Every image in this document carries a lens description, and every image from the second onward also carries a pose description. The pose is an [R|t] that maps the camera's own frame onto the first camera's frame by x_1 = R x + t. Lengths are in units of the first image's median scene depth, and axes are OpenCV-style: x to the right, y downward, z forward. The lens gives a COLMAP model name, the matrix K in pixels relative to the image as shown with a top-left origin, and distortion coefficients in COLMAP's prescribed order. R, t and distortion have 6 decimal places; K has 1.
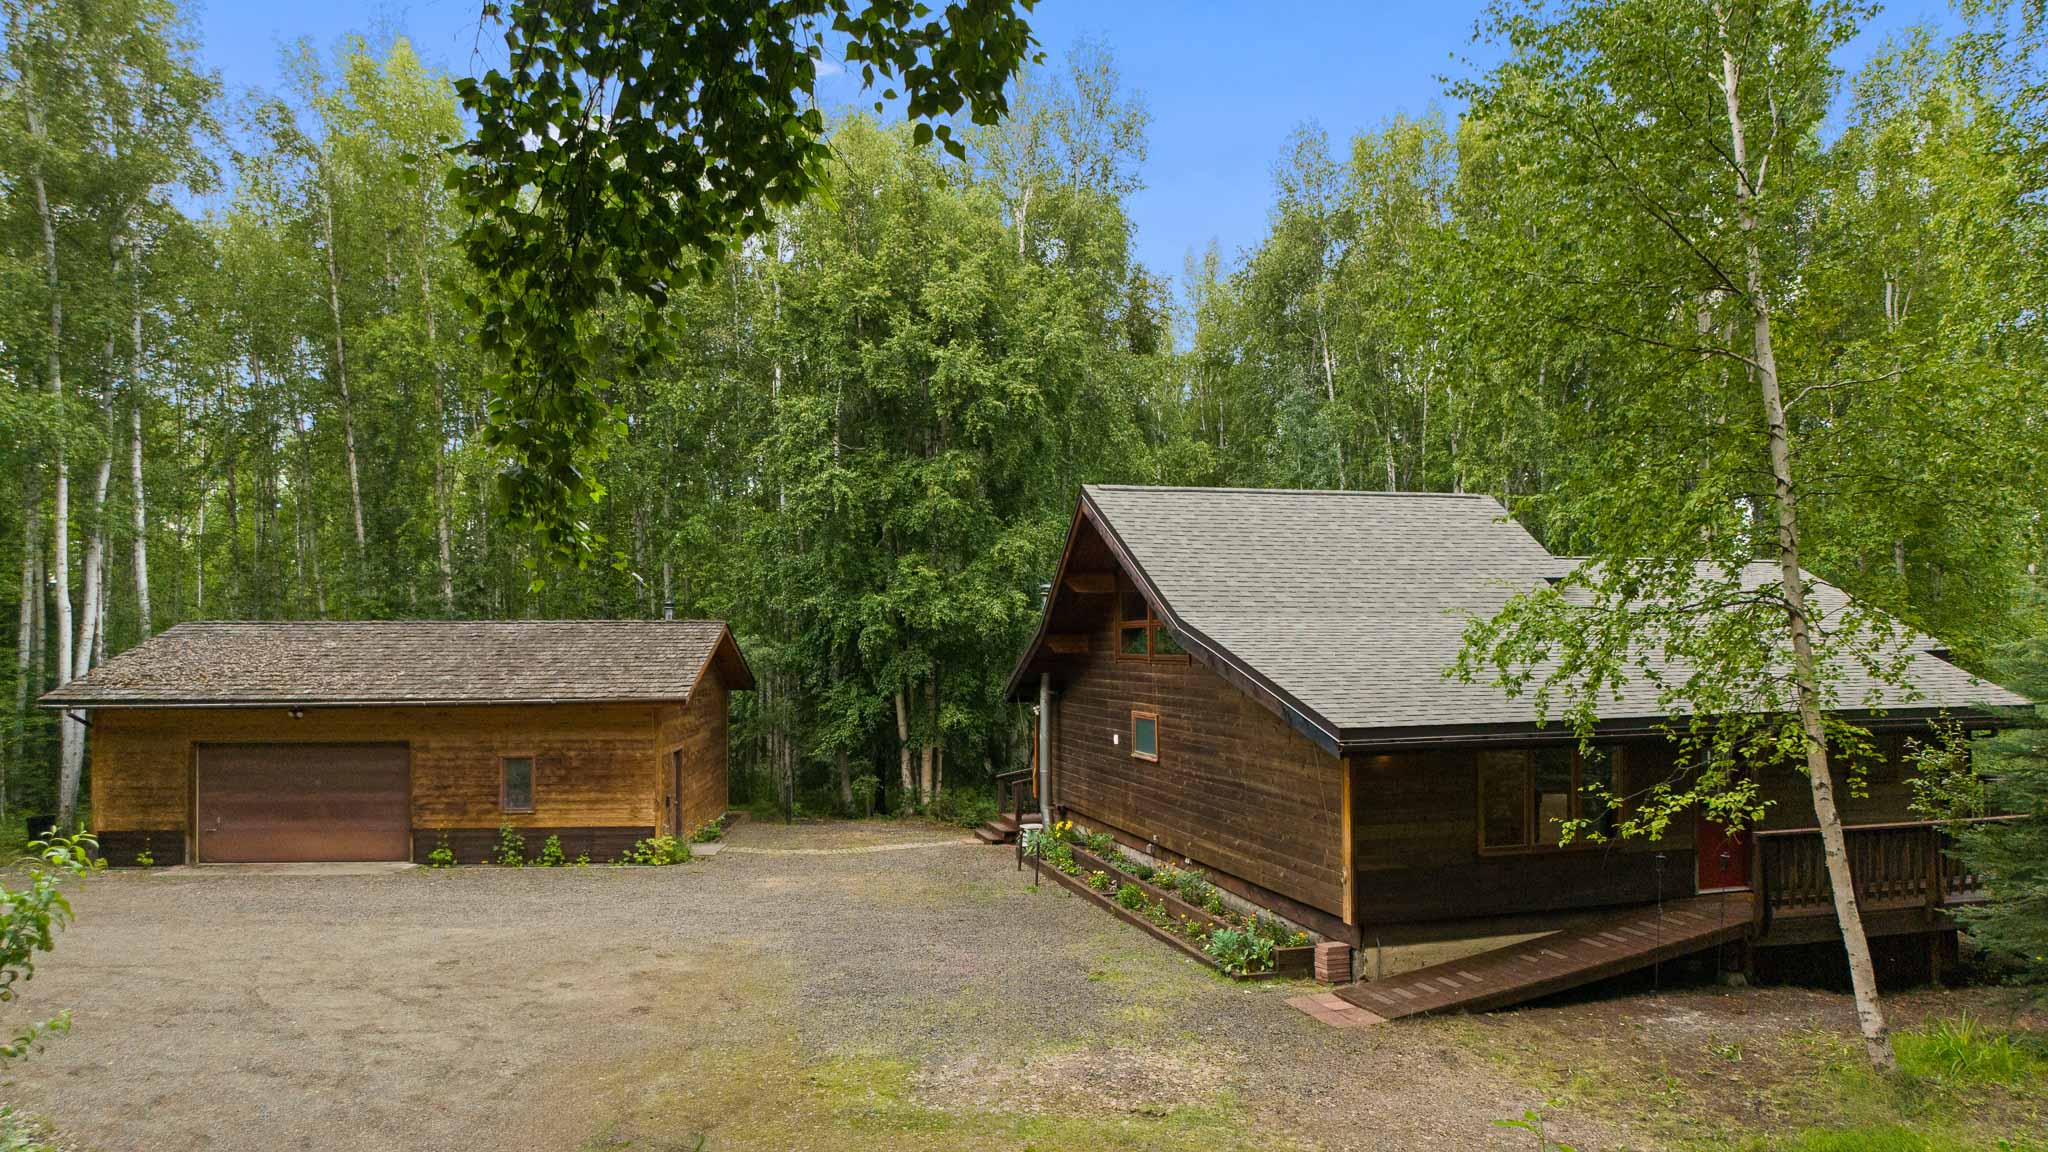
lens RADIAL K [[1290.9, 0, 1018.3], [0, 1290.9, 576.0], [0, 0, 1]] dist [-0.048893, 0.002246]
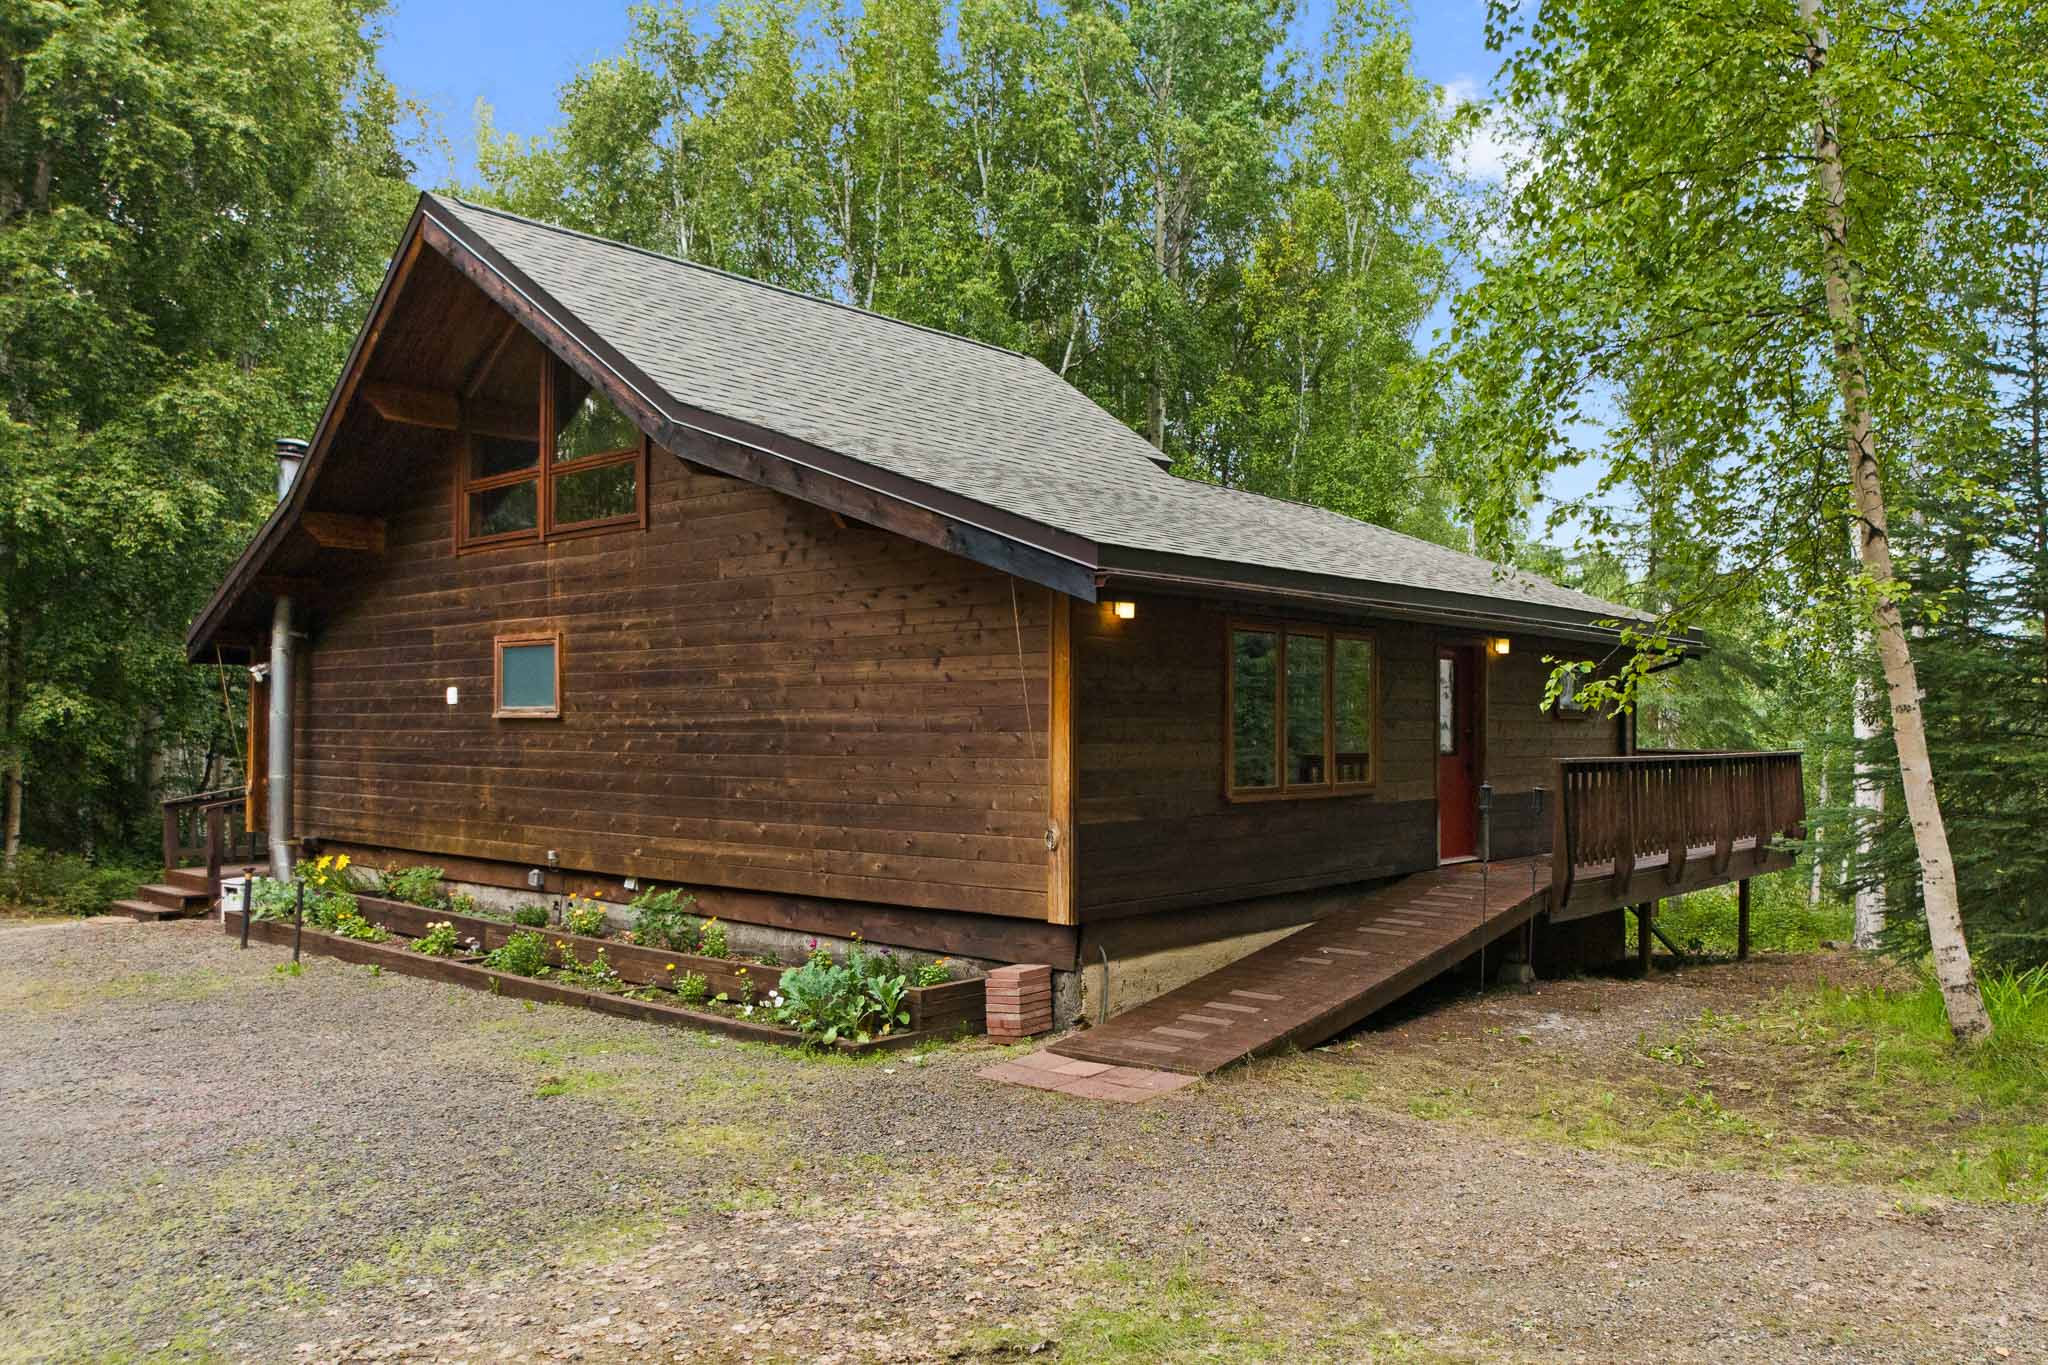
lens RADIAL K [[1486.7, 0, 1112.5], [0, 1486.7, 701.7], [0, 0, 1]] dist [-0.010643, -0.010065]
pose [[0.816316, 0.018165, 0.577319, -0.087658], [-0.031918, 0.999397, 0.013686, 0.160758], [-0.576722, -0.029599, 0.816404, 0.455280]]
